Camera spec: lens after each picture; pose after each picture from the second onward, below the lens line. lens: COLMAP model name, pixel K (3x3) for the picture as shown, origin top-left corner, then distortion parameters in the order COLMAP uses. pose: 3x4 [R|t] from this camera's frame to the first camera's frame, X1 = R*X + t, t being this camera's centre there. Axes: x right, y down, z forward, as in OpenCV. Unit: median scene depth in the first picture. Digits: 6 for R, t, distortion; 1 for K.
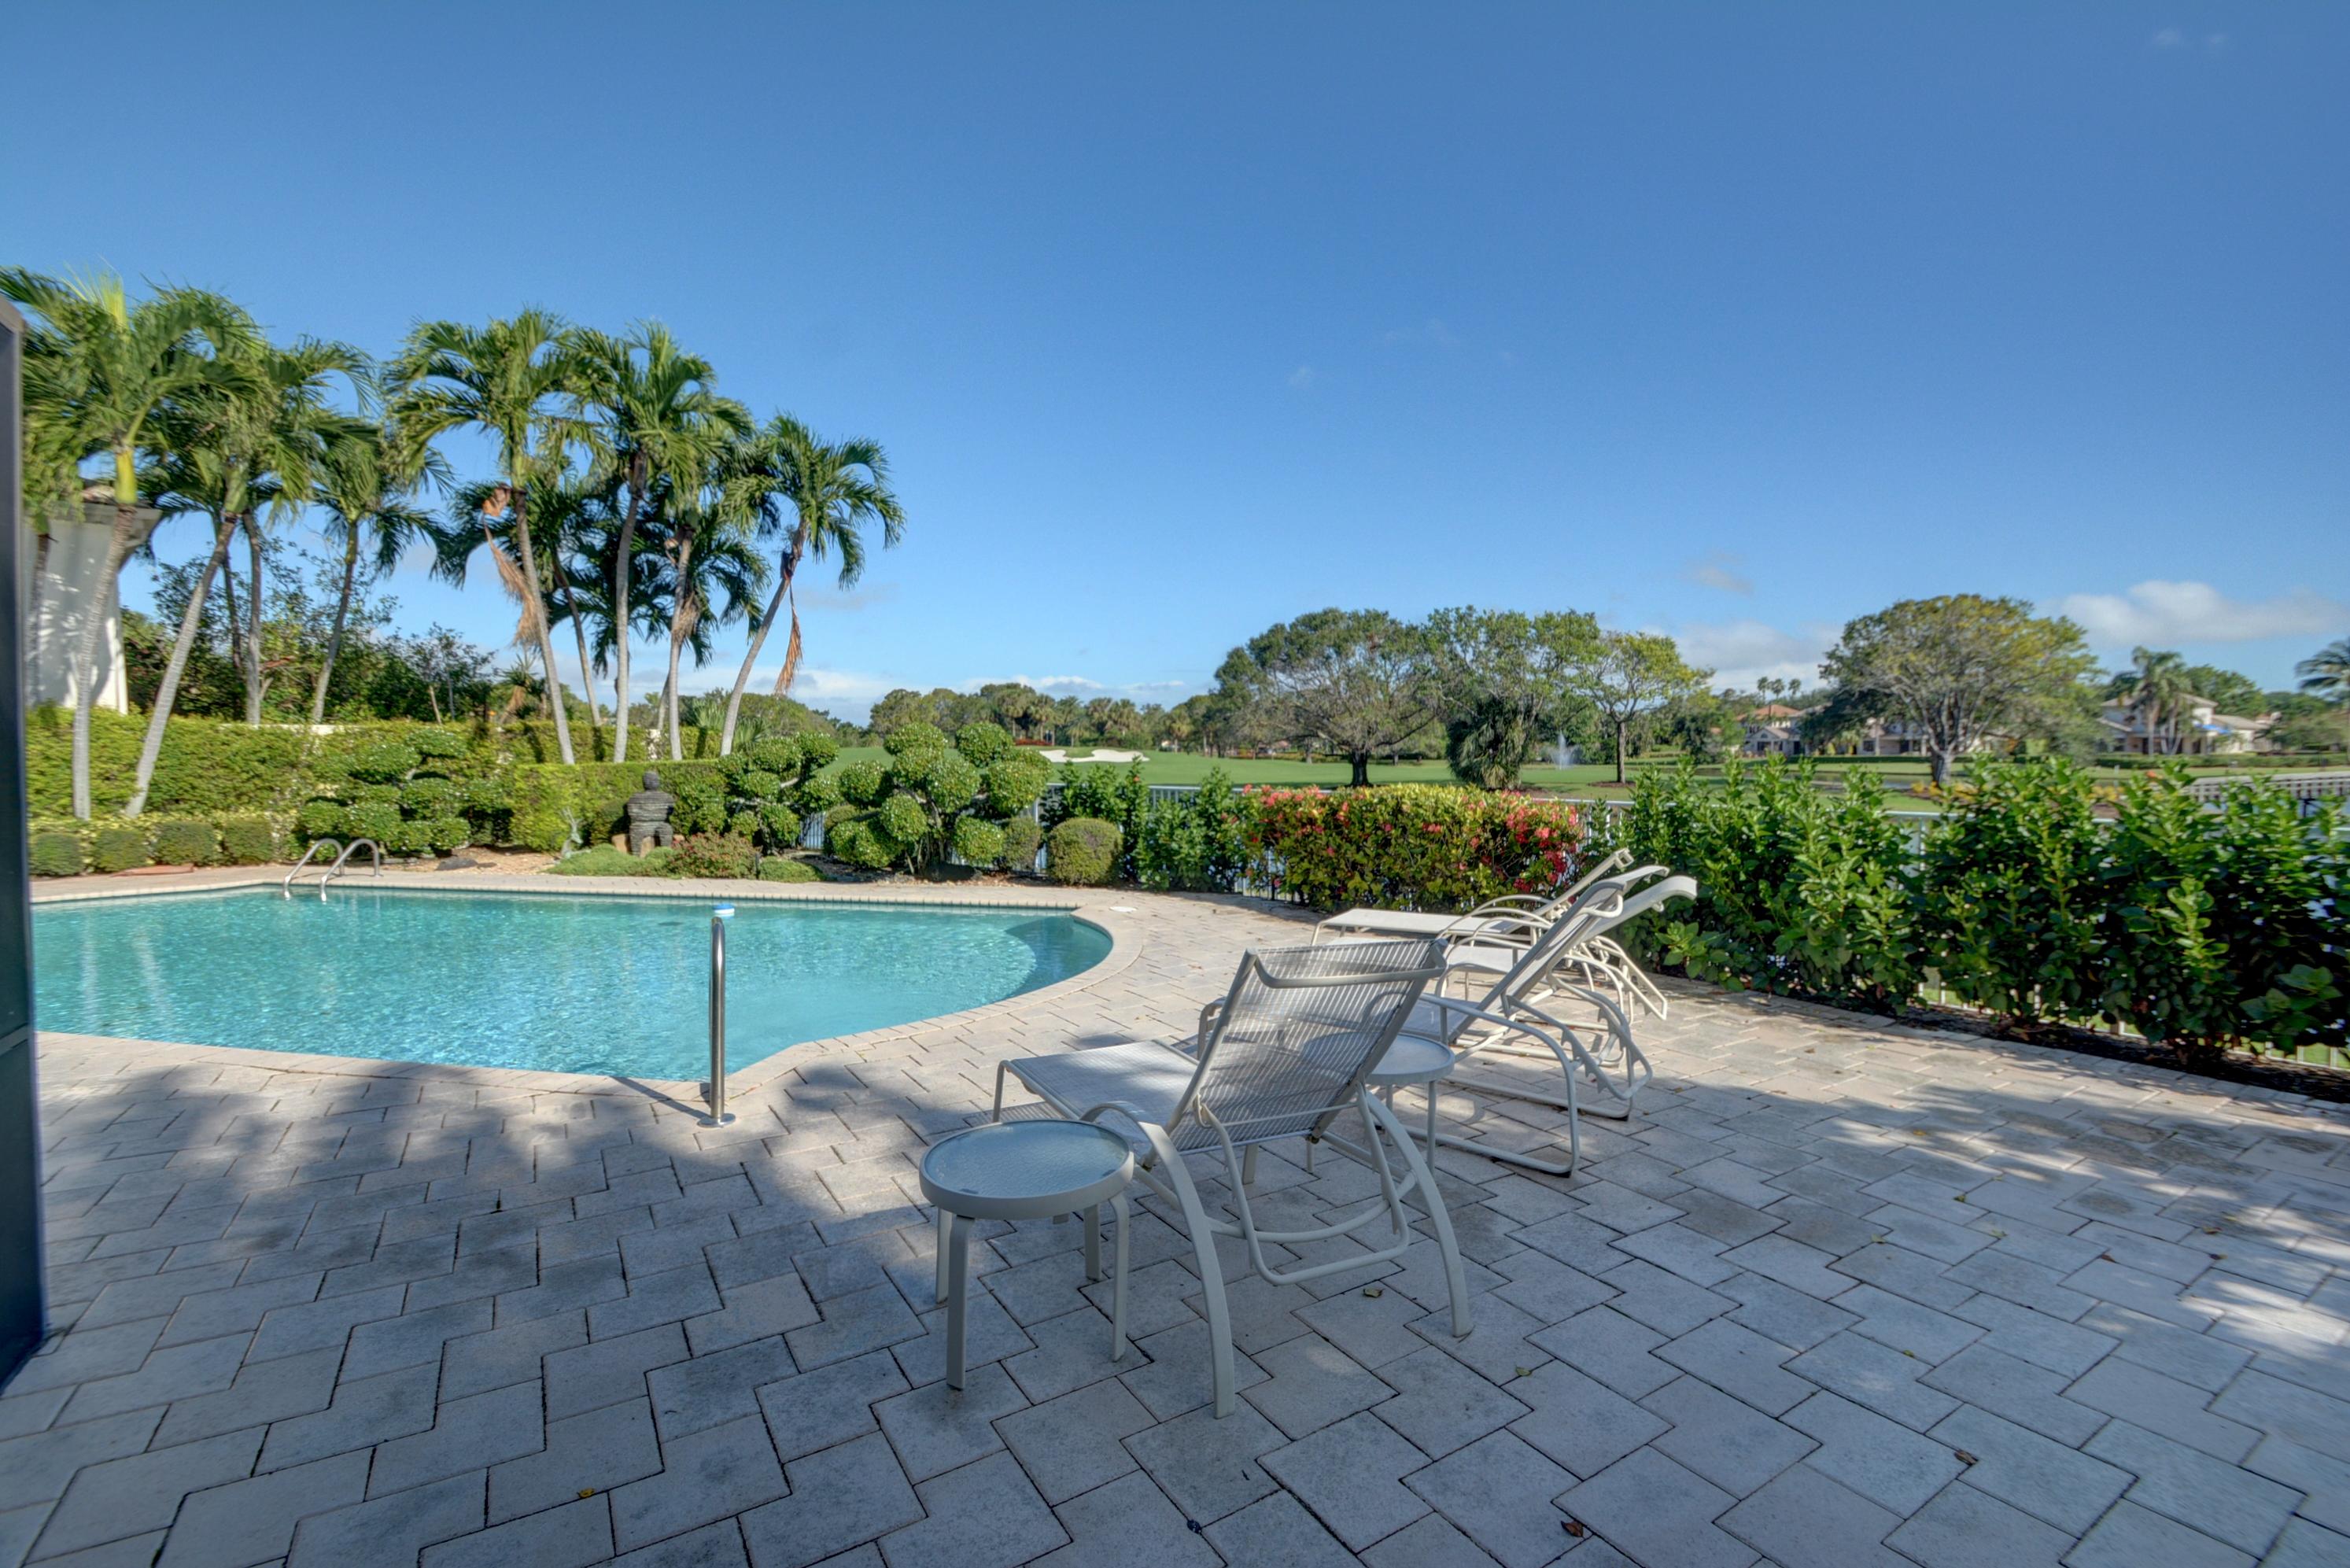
lens RADIAL K [[1033.4, 0, 1193.7], [0, 1033.4, 778.4], [0, 0, 1]] dist [0.017400, -0.021443]
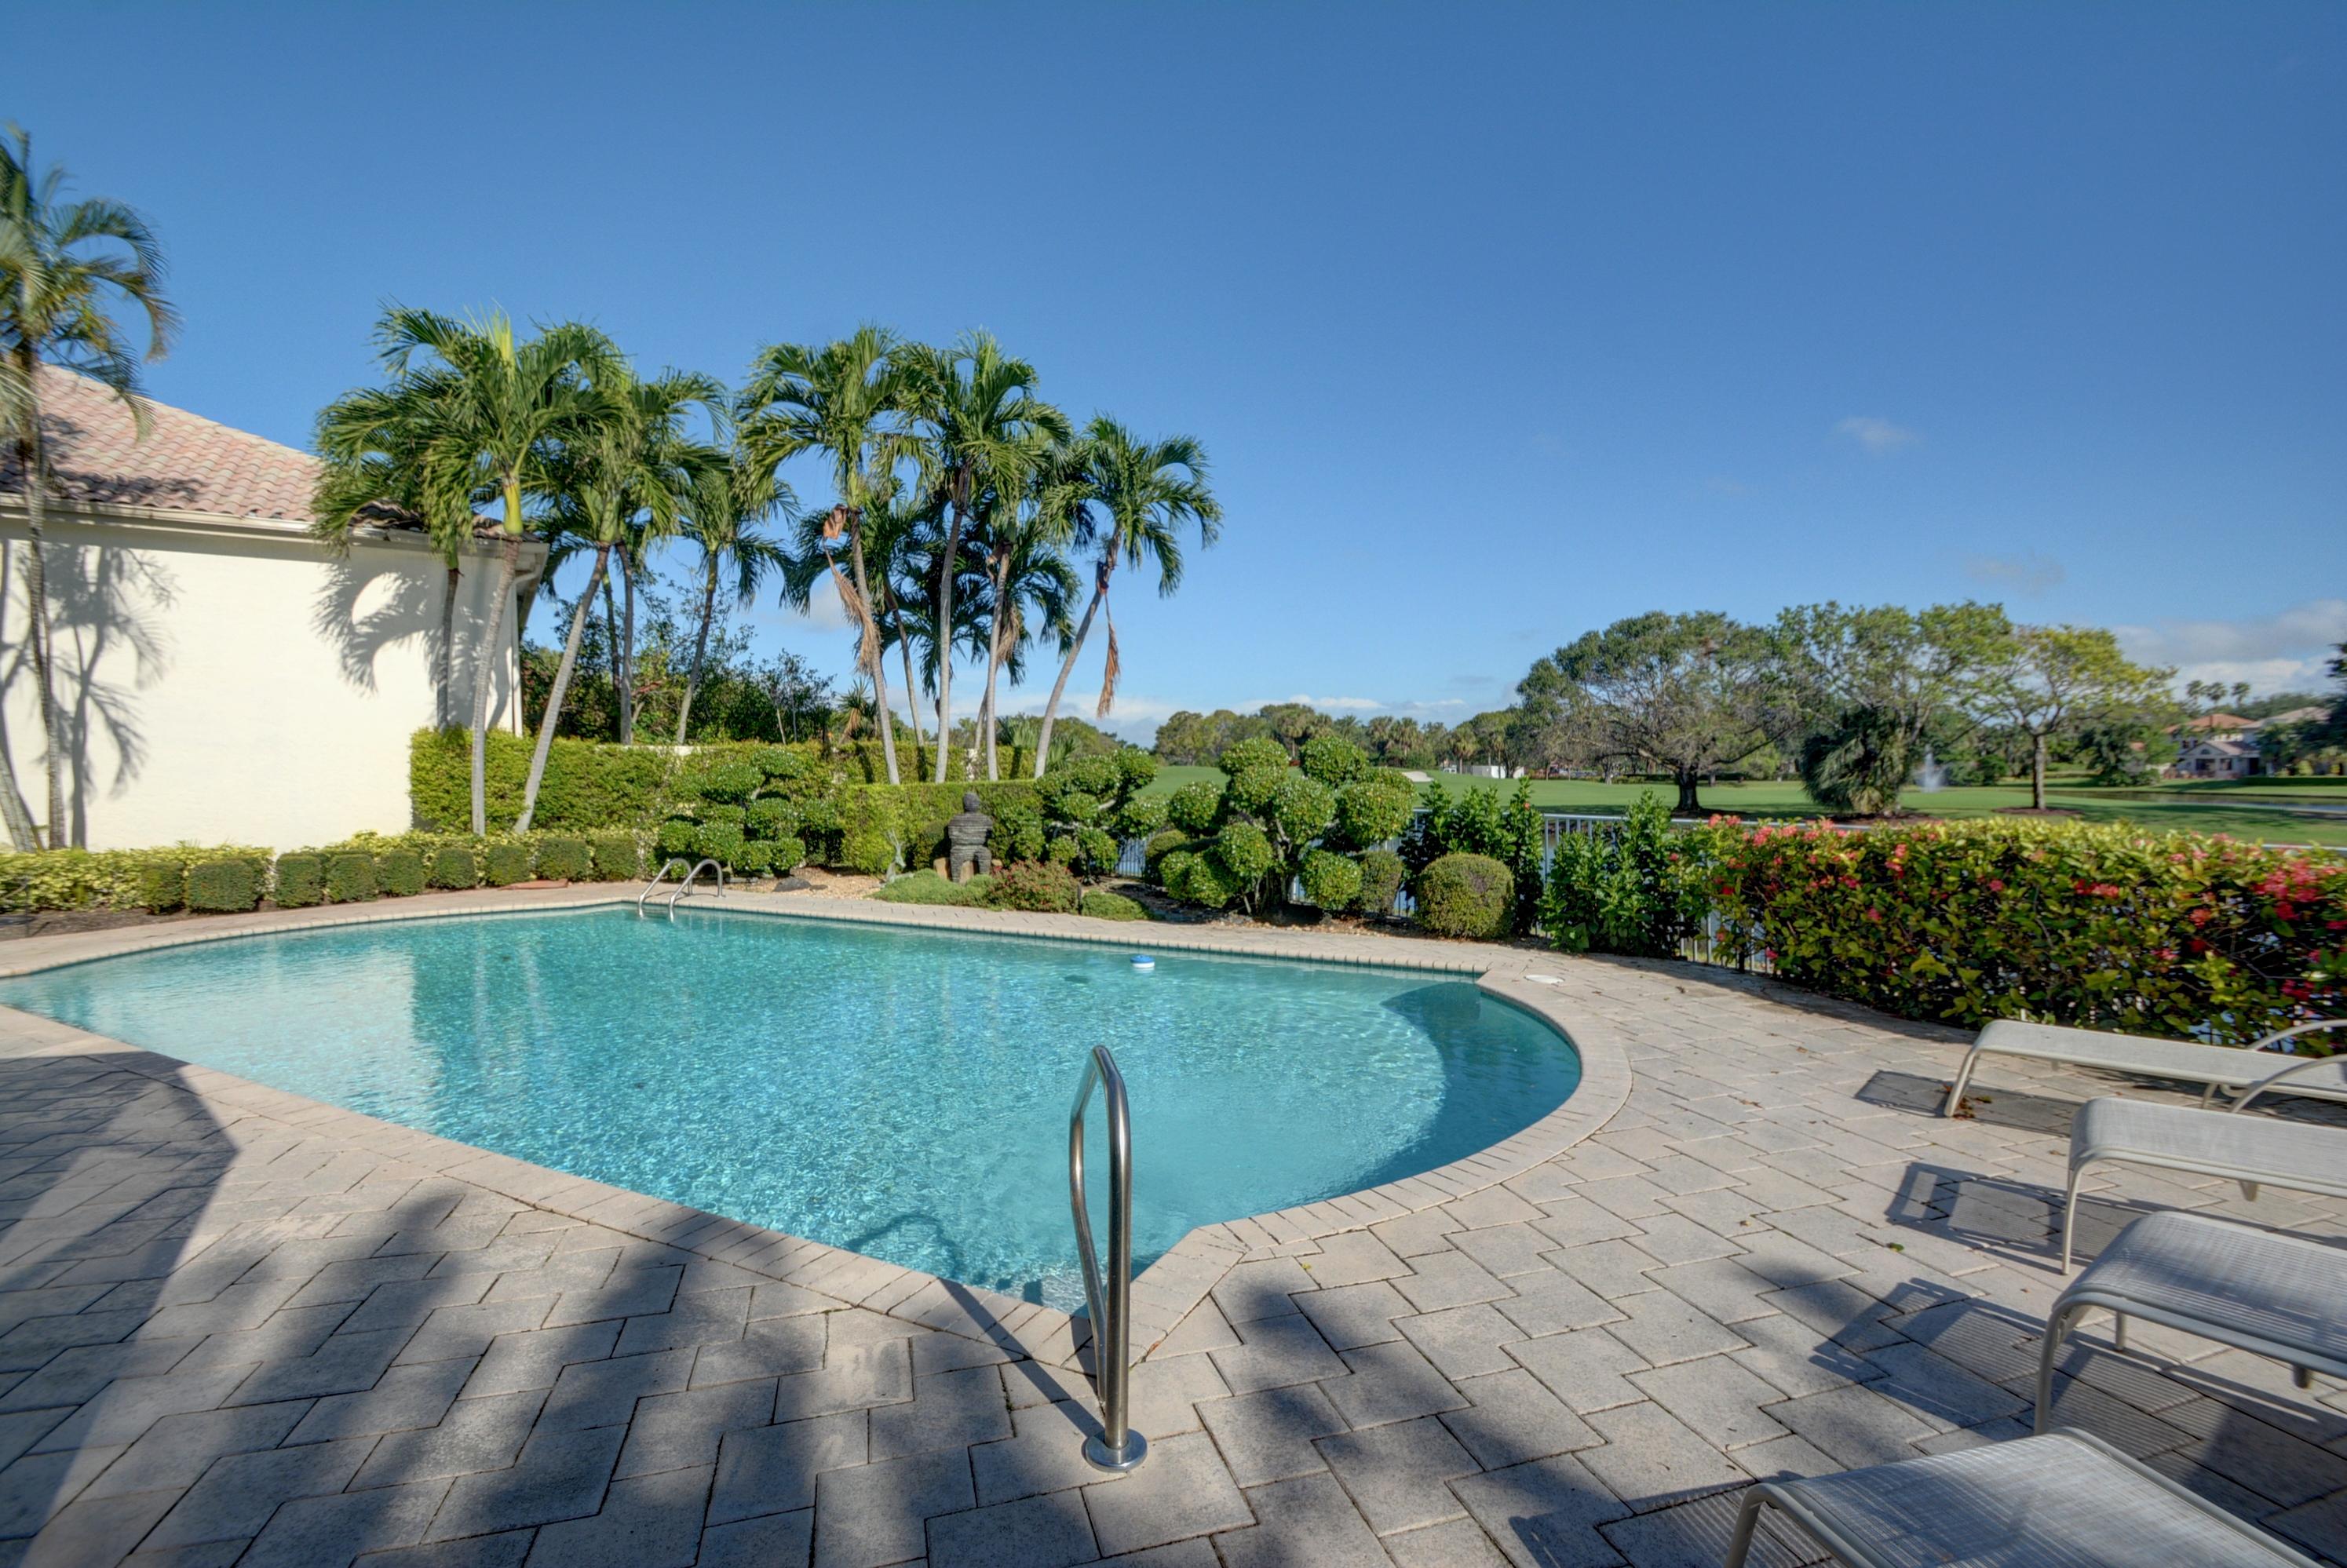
lens RADIAL K [[1033.9, 0, 1192.1], [0, 1033.9, 768.6], [0, 0, 1]] dist [0.014944, -0.019778]
pose [[0.965176, -0.001651, -0.261598, -0.071275], [-0.005957, 0.999582, -0.028288, -0.002501], [0.261535, 0.028861, 0.964762, 0.122227]]
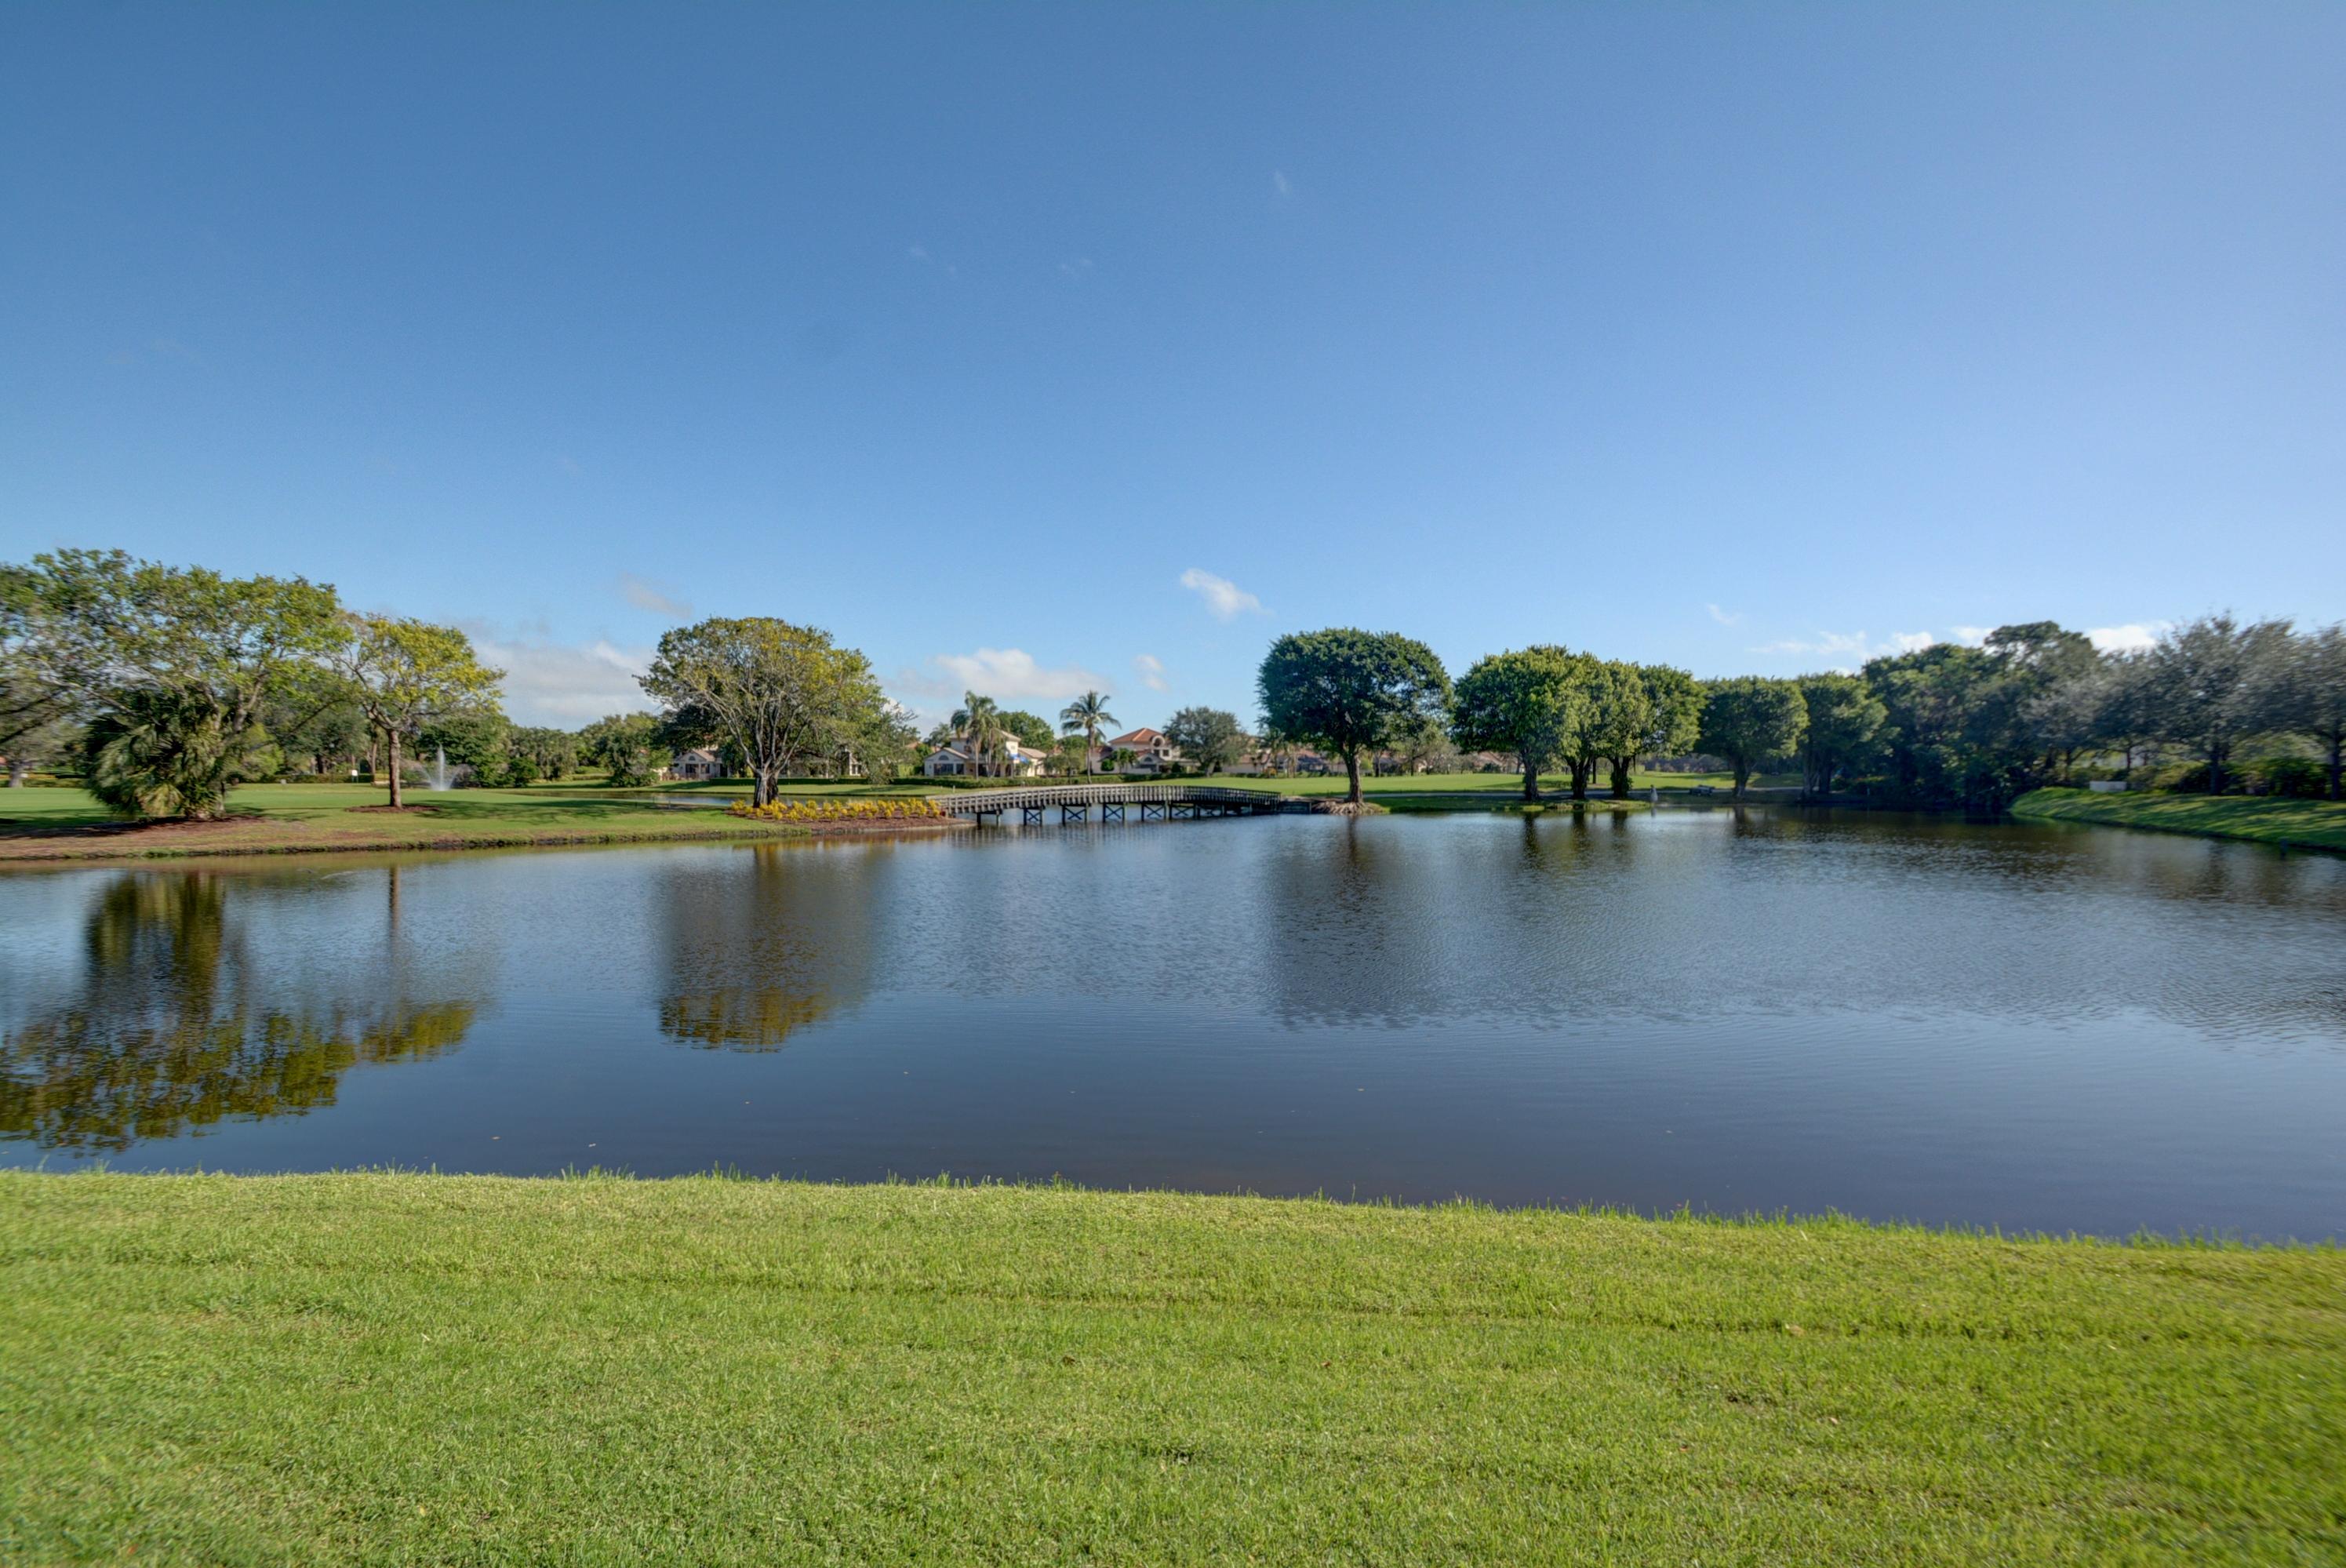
lens RADIAL K [[1031.6, 0, 1191.7], [0, 1031.6, 778.4], [0, 0, 1]] dist [0.017400, -0.021443]
pose [[0.610258, 0.001640, 0.792201, 0.570768], [0.017338, 0.999731, -0.015425, 0.019097], [-0.792013, 0.023148, 0.610065, 0.122205]]
